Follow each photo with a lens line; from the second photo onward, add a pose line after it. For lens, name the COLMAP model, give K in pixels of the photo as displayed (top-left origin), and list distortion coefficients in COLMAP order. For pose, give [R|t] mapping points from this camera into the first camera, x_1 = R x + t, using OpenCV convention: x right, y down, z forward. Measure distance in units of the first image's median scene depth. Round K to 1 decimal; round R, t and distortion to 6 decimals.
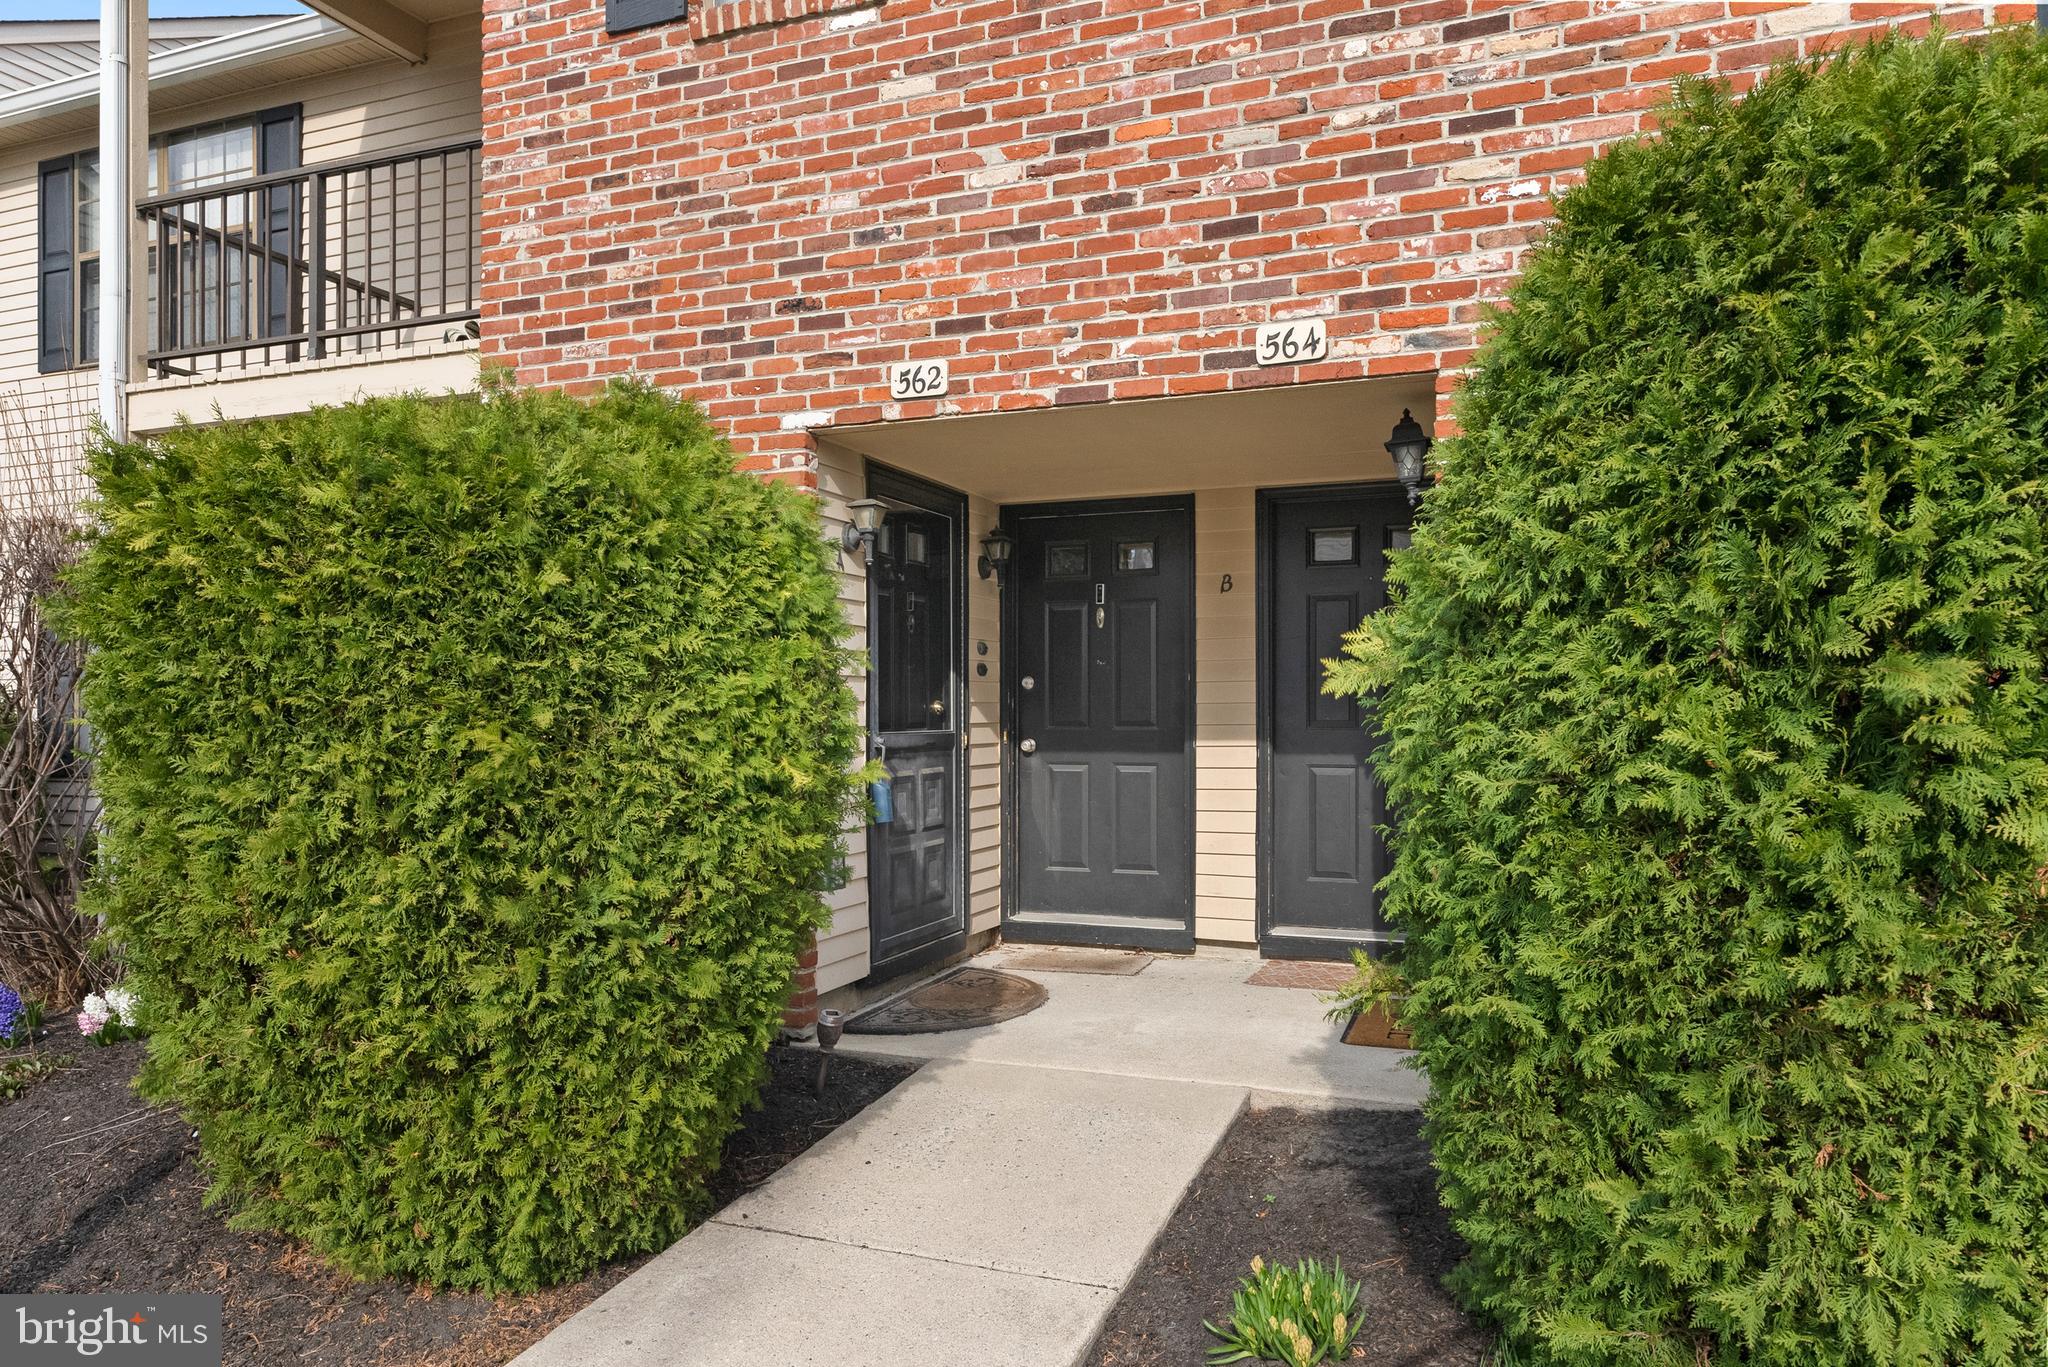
lens RADIAL K [[1323.5, 0, 1036.4], [0, 1323.5, 708.8], [0, 0, 1]] dist [0.001335, 0.003611]
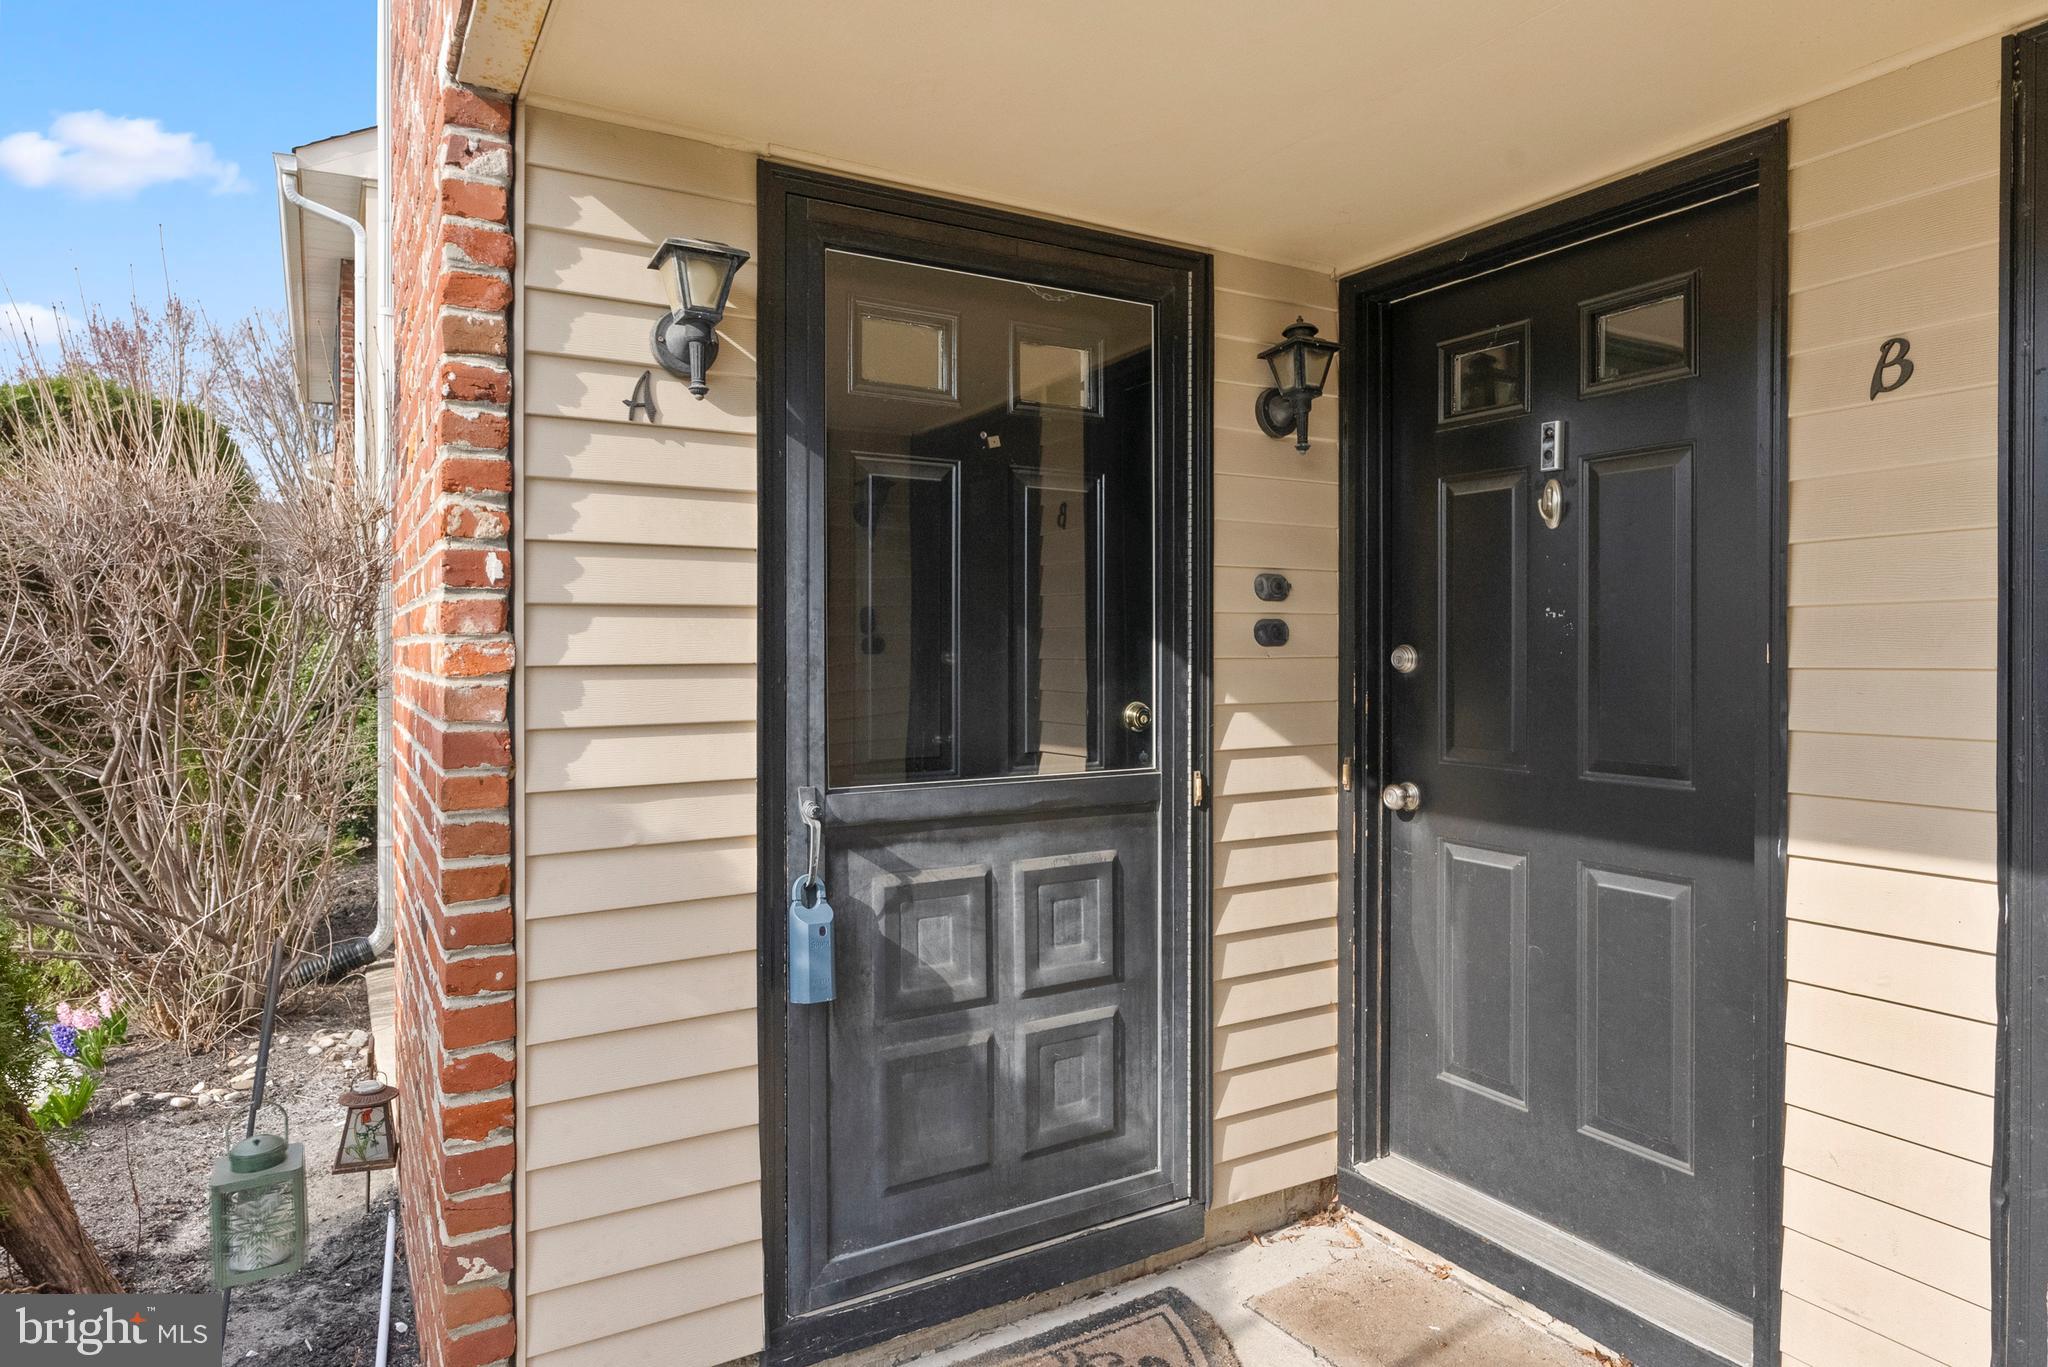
lens RADIAL K [[1206.3, 0, 1030.4], [0, 1206.3, 650.0], [0, 0, 1]] dist [-0.000668, -0.000209]
pose [[0.787772, 0.002920, -0.615960, 0.212572], [-0.001164, 0.999994, 0.003252, -0.034518], [0.615965, -0.001845, 0.787771, 0.849562]]
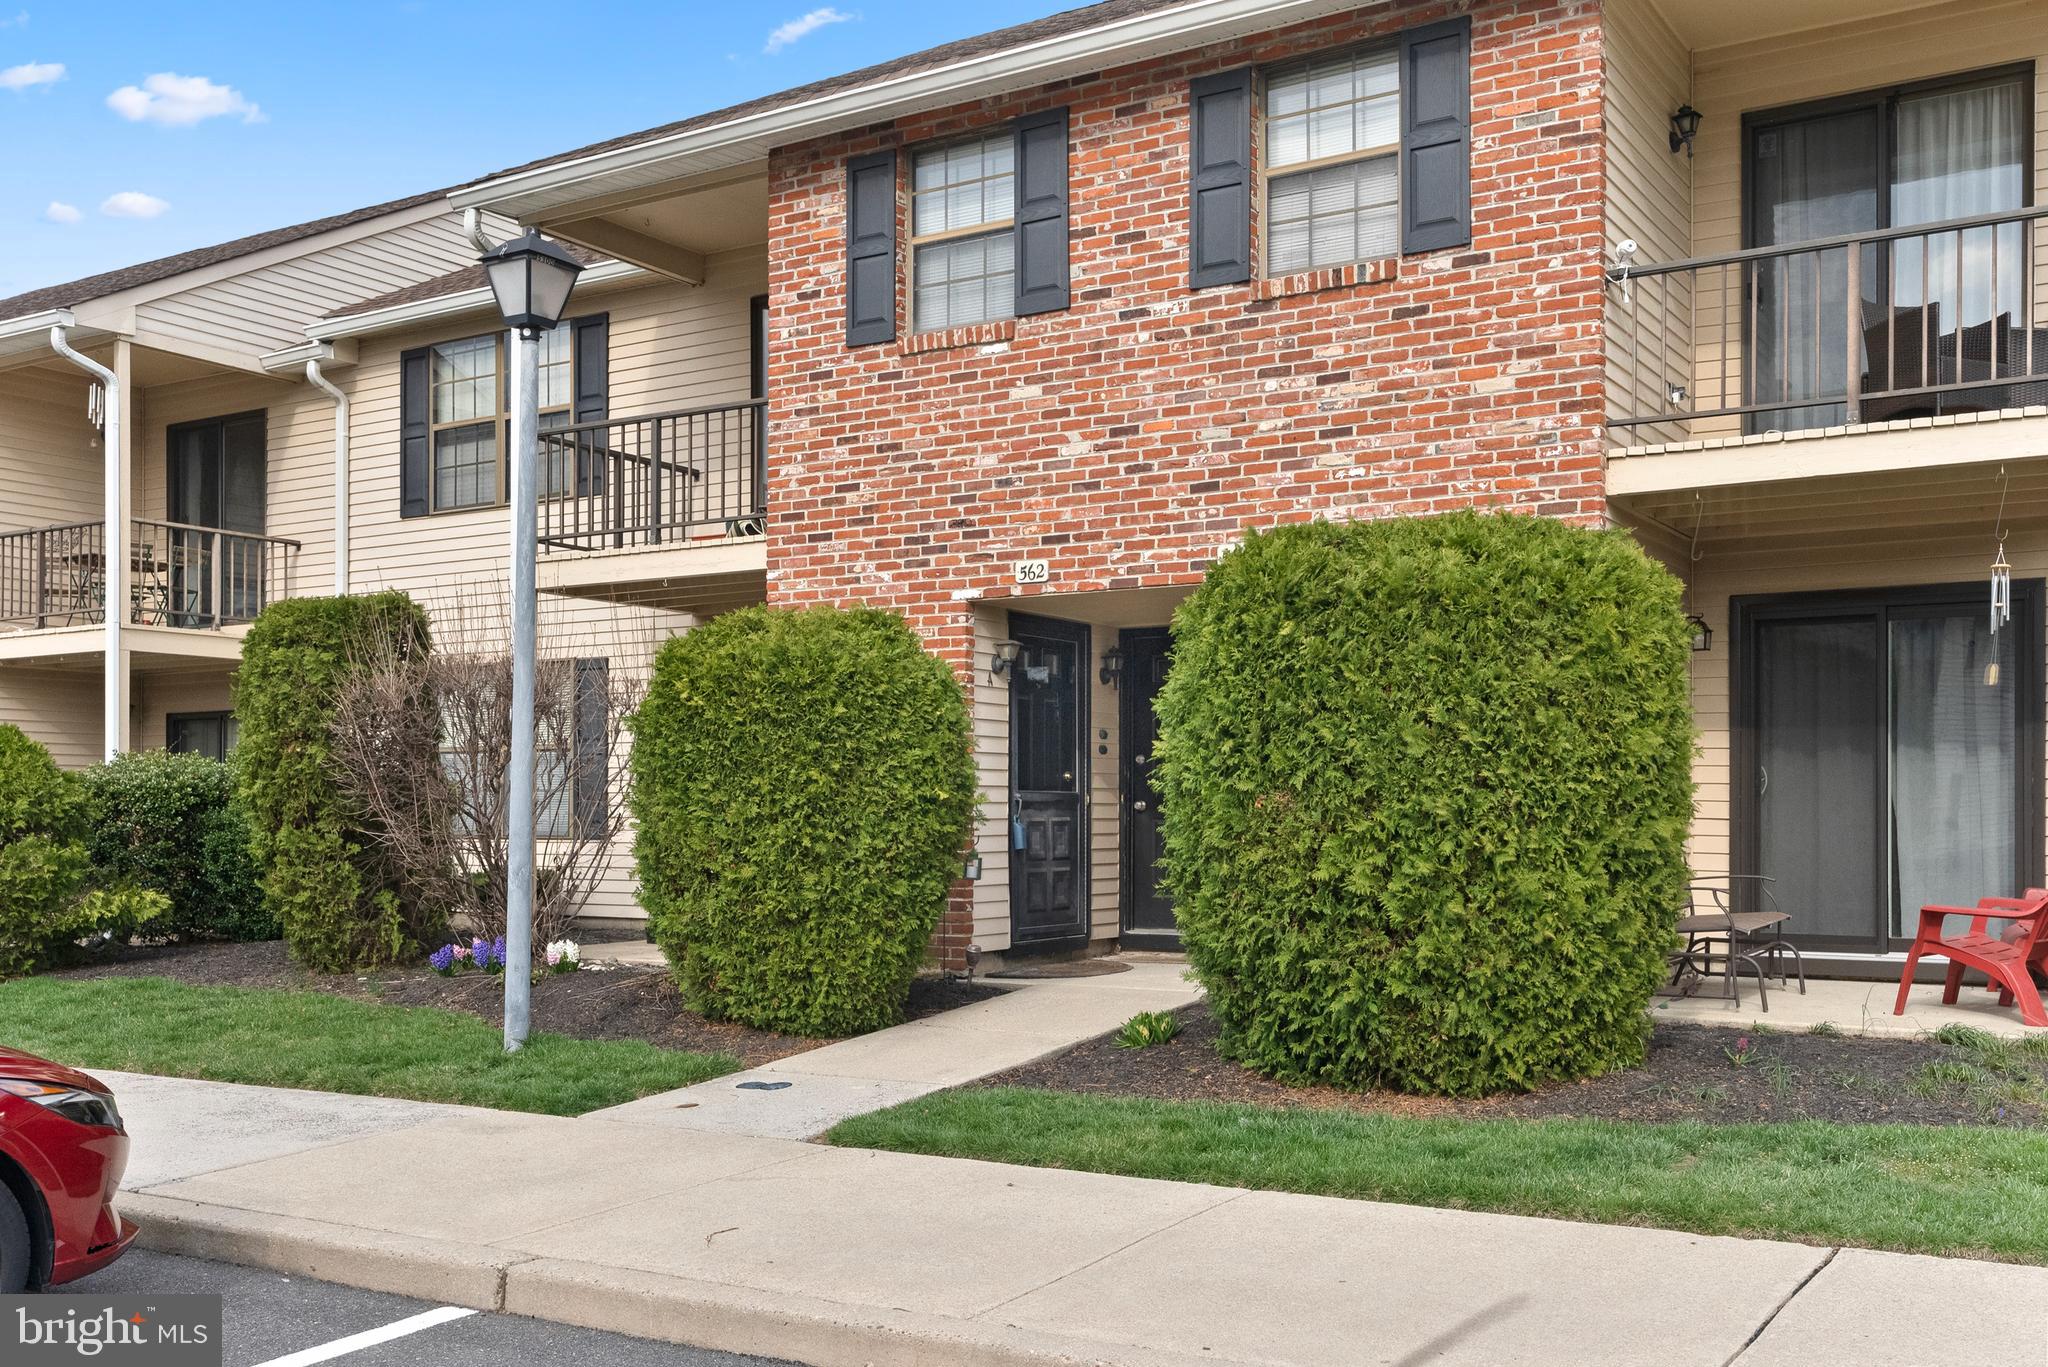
lens RADIAL K [[1924.3, 0, 1021.7], [0, 1924.3, 813.8], [0, 0, 1]] dist [0.124063, -0.000887]
pose [[0.981086, 0.003871, -0.193532, 0.365420], [-0.003796, 0.999993, 0.000757, 0.050282], [0.193533, -0.000008, 0.981094, -1.357914]]
